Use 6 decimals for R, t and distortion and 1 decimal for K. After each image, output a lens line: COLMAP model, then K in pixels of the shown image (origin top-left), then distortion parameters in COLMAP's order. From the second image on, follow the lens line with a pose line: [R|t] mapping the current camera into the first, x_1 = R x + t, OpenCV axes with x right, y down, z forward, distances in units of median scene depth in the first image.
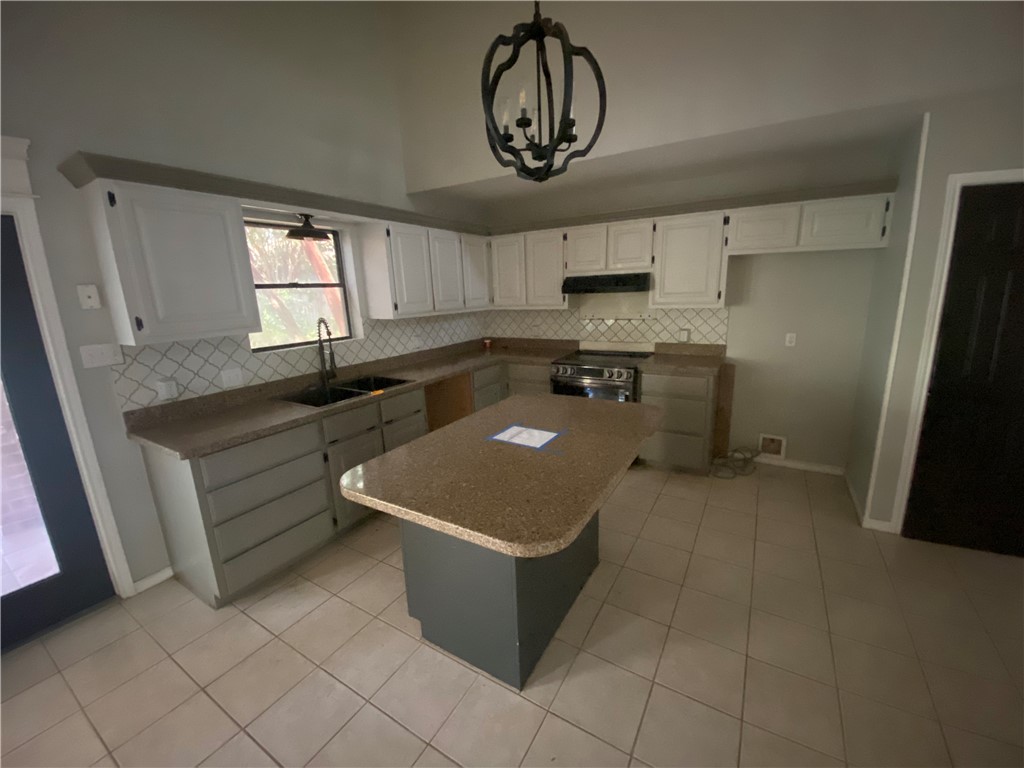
lens RADIAL K [[411.3, 0, 512.0], [0, 411.3, 384.0], [0, 0, 1]] dist [0.029196, -0.025411]
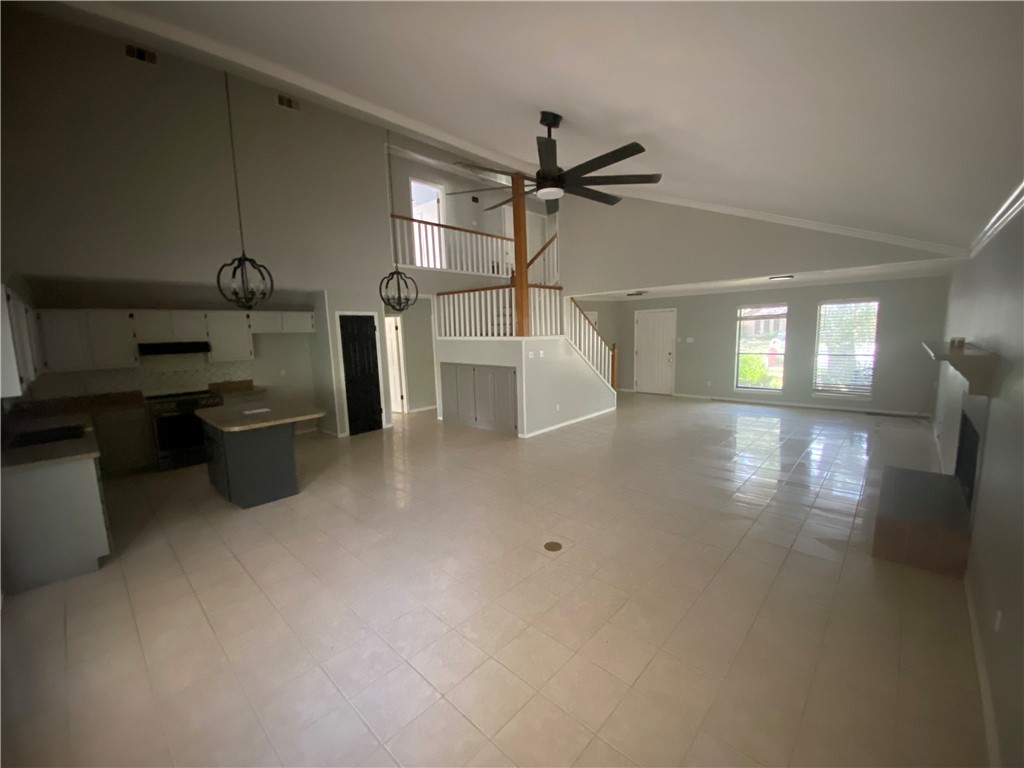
lens RADIAL K [[412.4, 0, 512.6], [0, 412.4, 385.3], [0, 0, 1]] dist [0.001046, -0.010838]
pose [[0.199001, -0.103926, 0.974473, -1.058934], [0.236686, 0.970021, 0.055117, 0.104828], [-0.950988, 0.219676, 0.217633, -0.500319]]
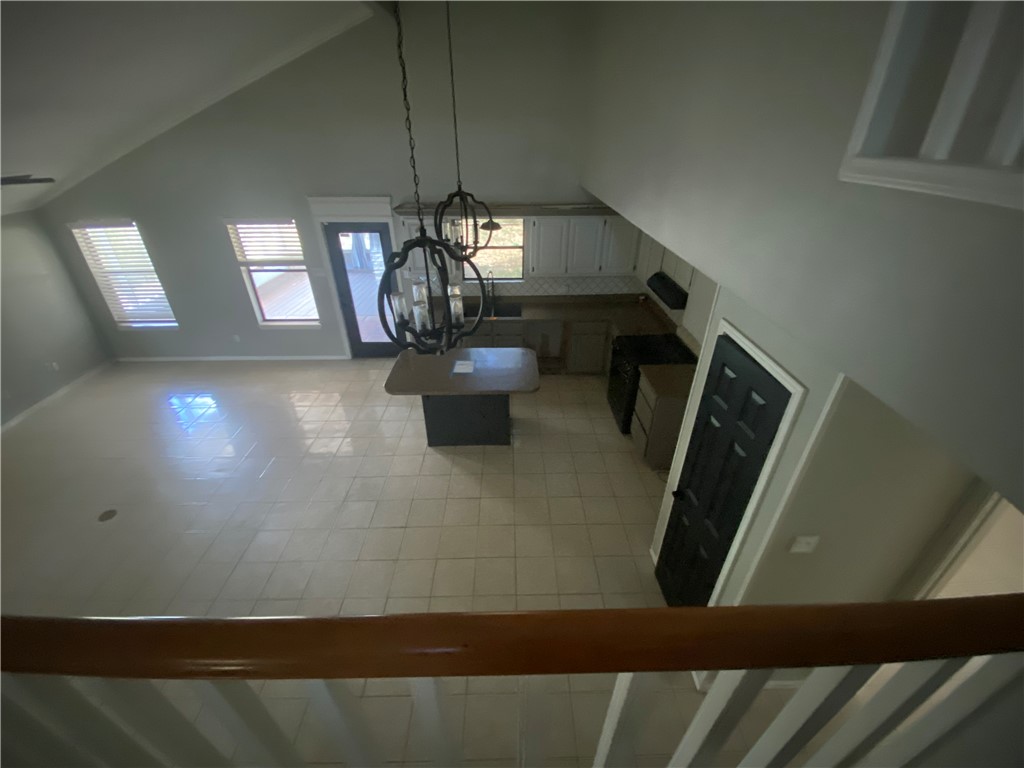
lens RADIAL K [[417.6, 0, 515.3], [0, 417.6, 388.5], [0, 0, 1]] dist [0.036552, -0.024765]
pose [[0.535350, 0.469677, -0.702000, 0.992713], [-0.206896, 0.878733, 0.430142, -0.436899], [0.818898, -0.085035, 0.567604, -0.040028]]
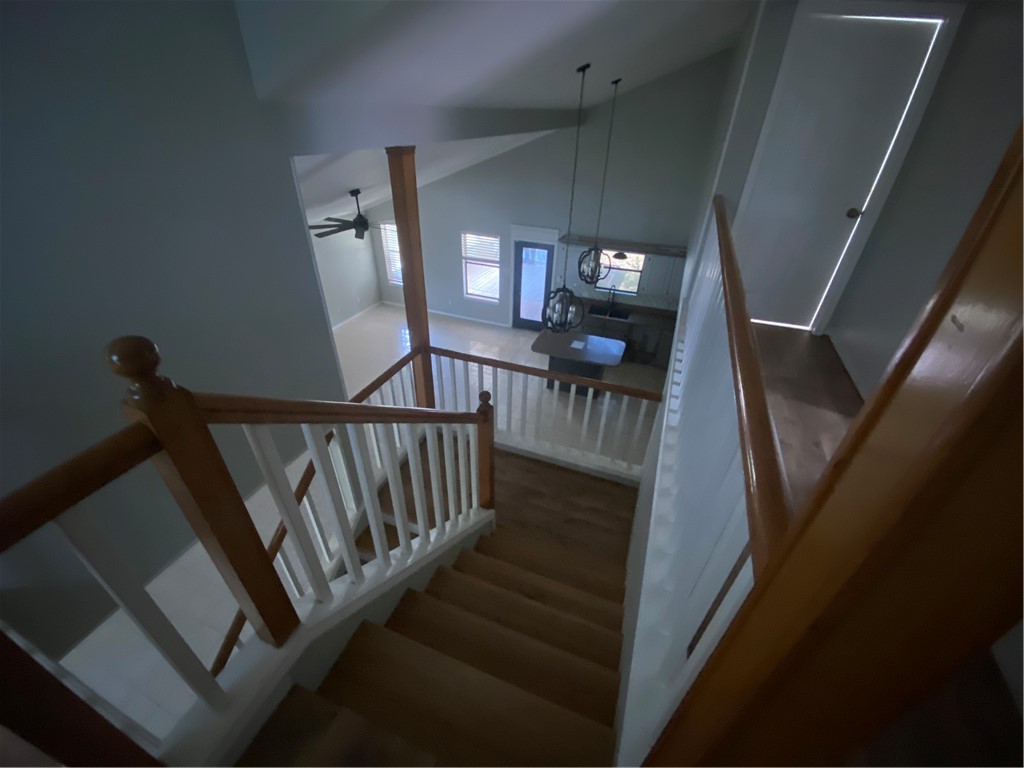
lens RADIAL K [[417.6, 0, 515.3], [0, 417.6, 388.5], [0, 0, 1]] dist [0.036552, -0.024765]
pose [[0.187588, 0.581996, -0.791259, 1.688554], [-0.253224, 0.806985, 0.533529, -0.766272], [0.949046, 0.100282, 0.298756, -0.334006]]
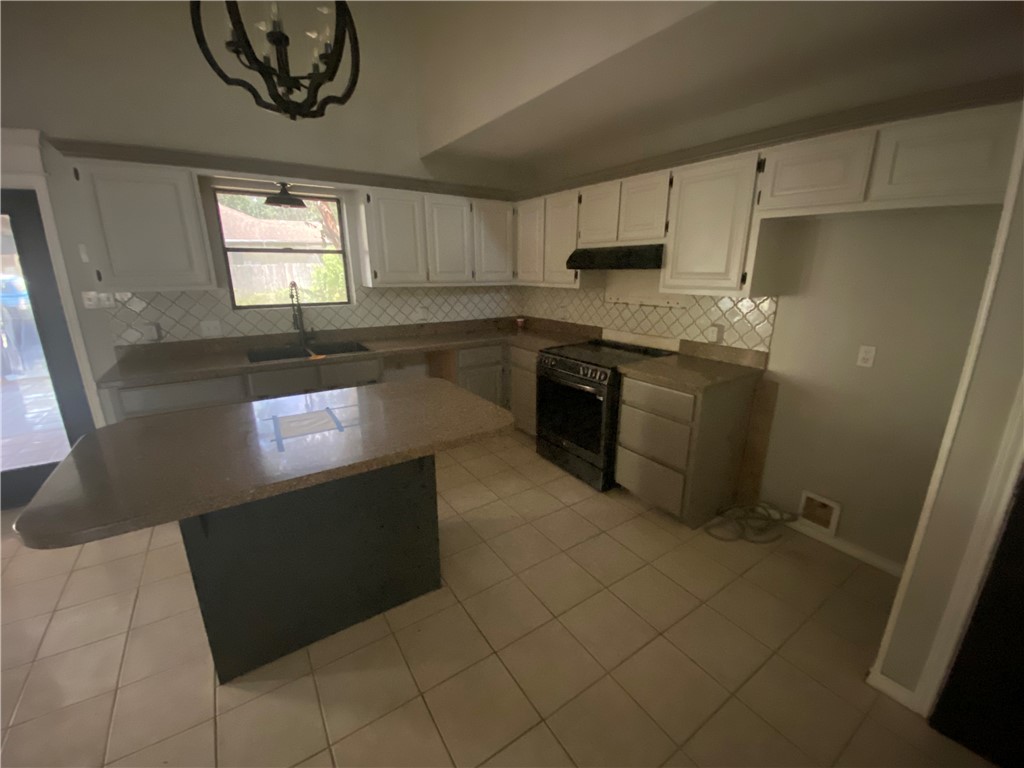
lens RADIAL K [[412.4, 0, 512.6], [0, 412.4, 385.3], [0, 0, 1]] dist [0.001046, -0.010838]
pose [[0.906765, 0.149131, -0.394383, 0.416579], [-0.128234, 0.988593, 0.078988, -0.041666], [0.401664, -0.021050, 0.915545, 0.204123]]
